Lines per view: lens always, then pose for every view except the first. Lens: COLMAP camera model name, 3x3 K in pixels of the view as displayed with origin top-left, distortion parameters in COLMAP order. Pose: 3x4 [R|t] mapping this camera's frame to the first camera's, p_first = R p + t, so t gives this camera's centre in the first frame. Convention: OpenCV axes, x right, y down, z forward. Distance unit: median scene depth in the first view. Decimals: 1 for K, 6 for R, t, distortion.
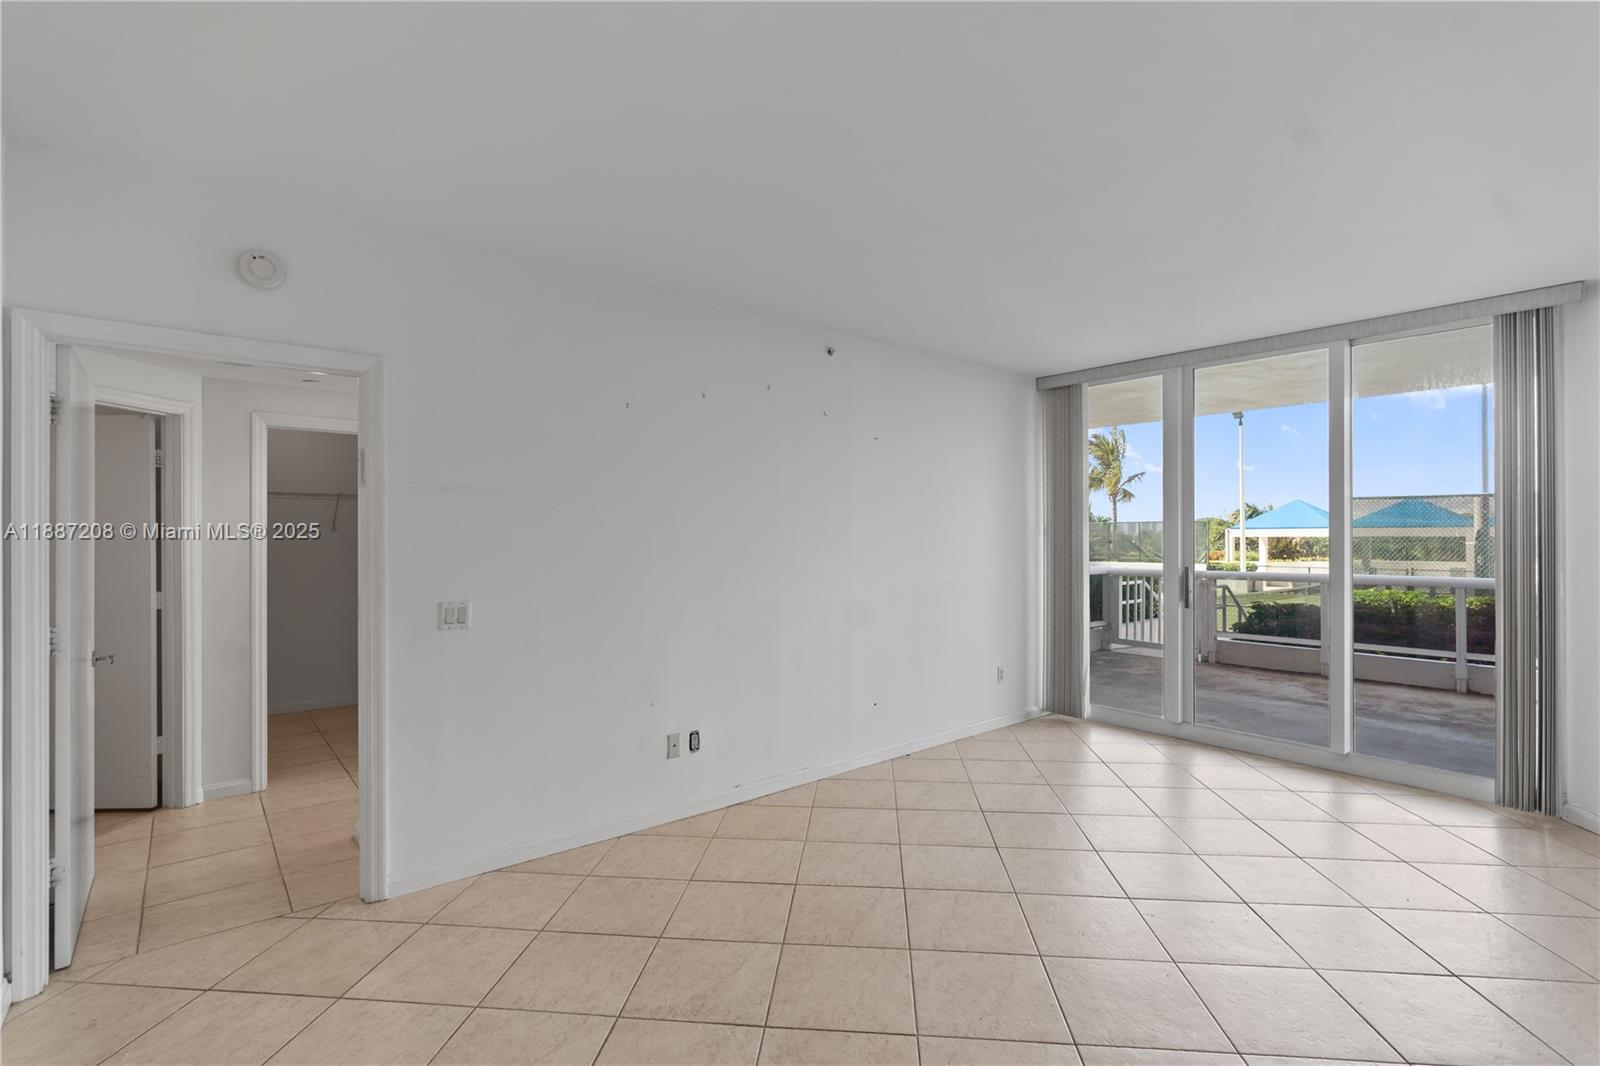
lens RADIAL K [[746.8, 0, 807.1], [0, 746.8, 529.1], [0, 0, 1]] dist [-0.003557, 0.000058]
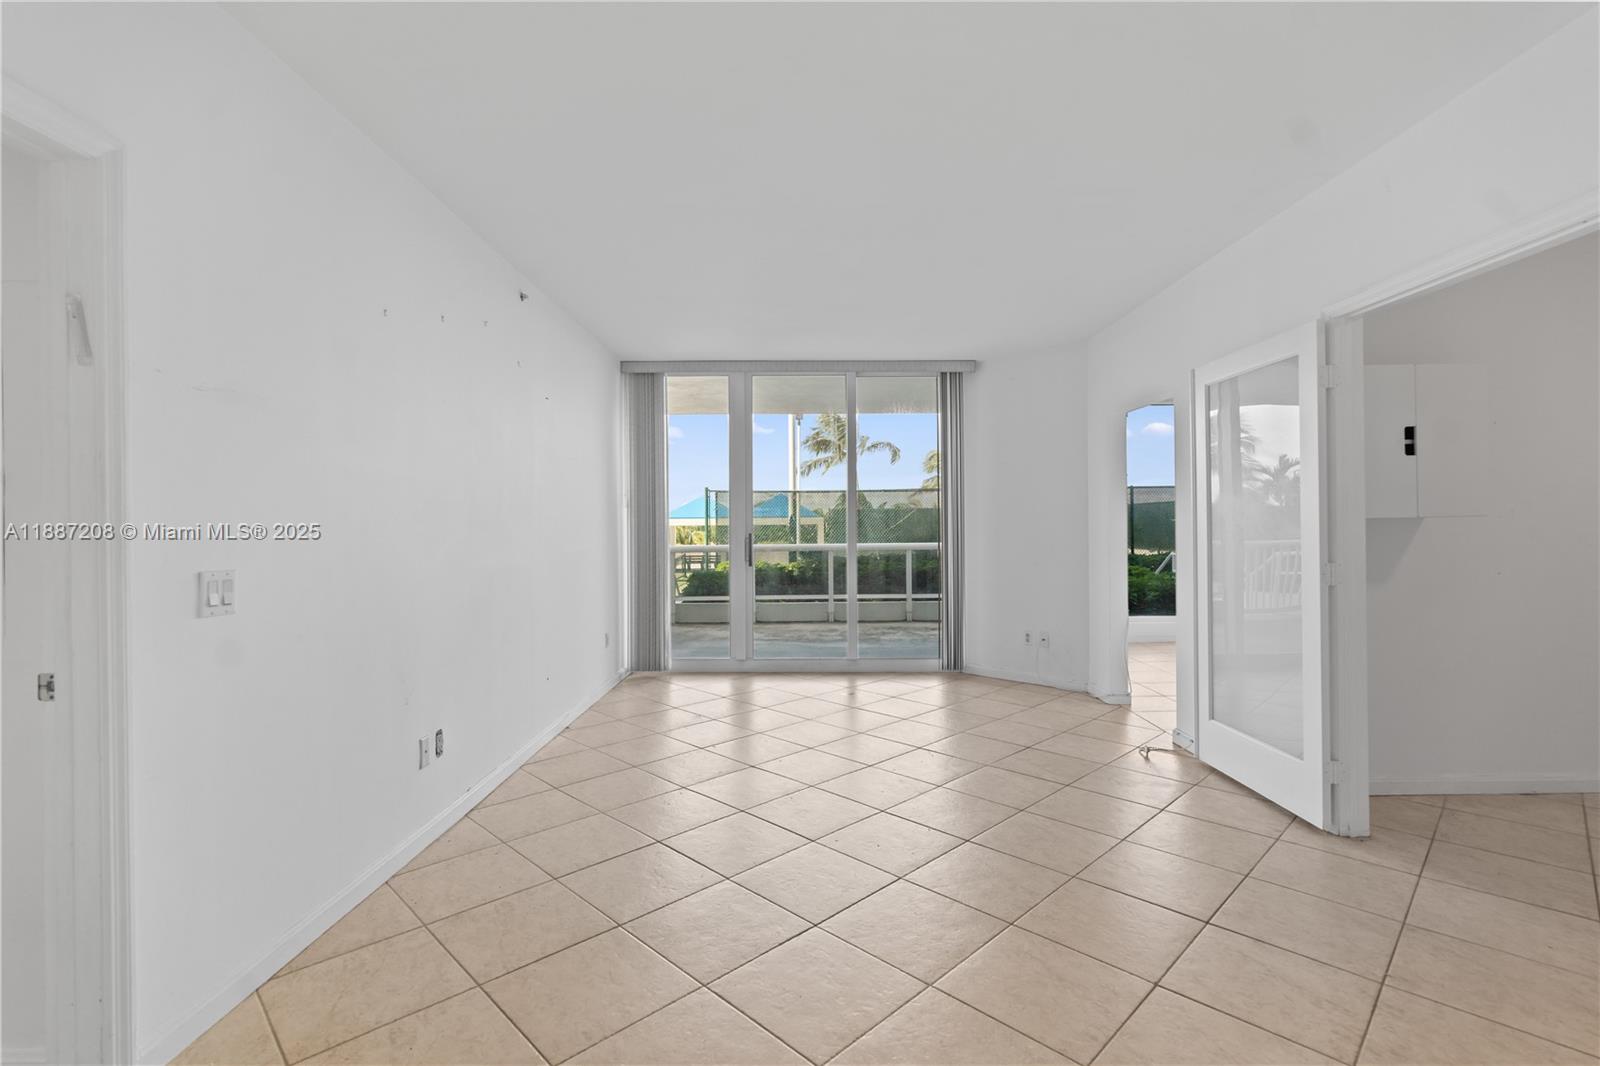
lens RADIAL K [[738.8, 0, 801.7], [0, 738.8, 523.6], [0, 0, 1]] dist [-0.001768, 0.000858]
pose [[0.646108, 0.000901, 0.763246, -0.349921], [-0.001048, 0.999999, -0.000293, 0.031605], [-0.763246, -0.000611, 0.646108, 0.125540]]
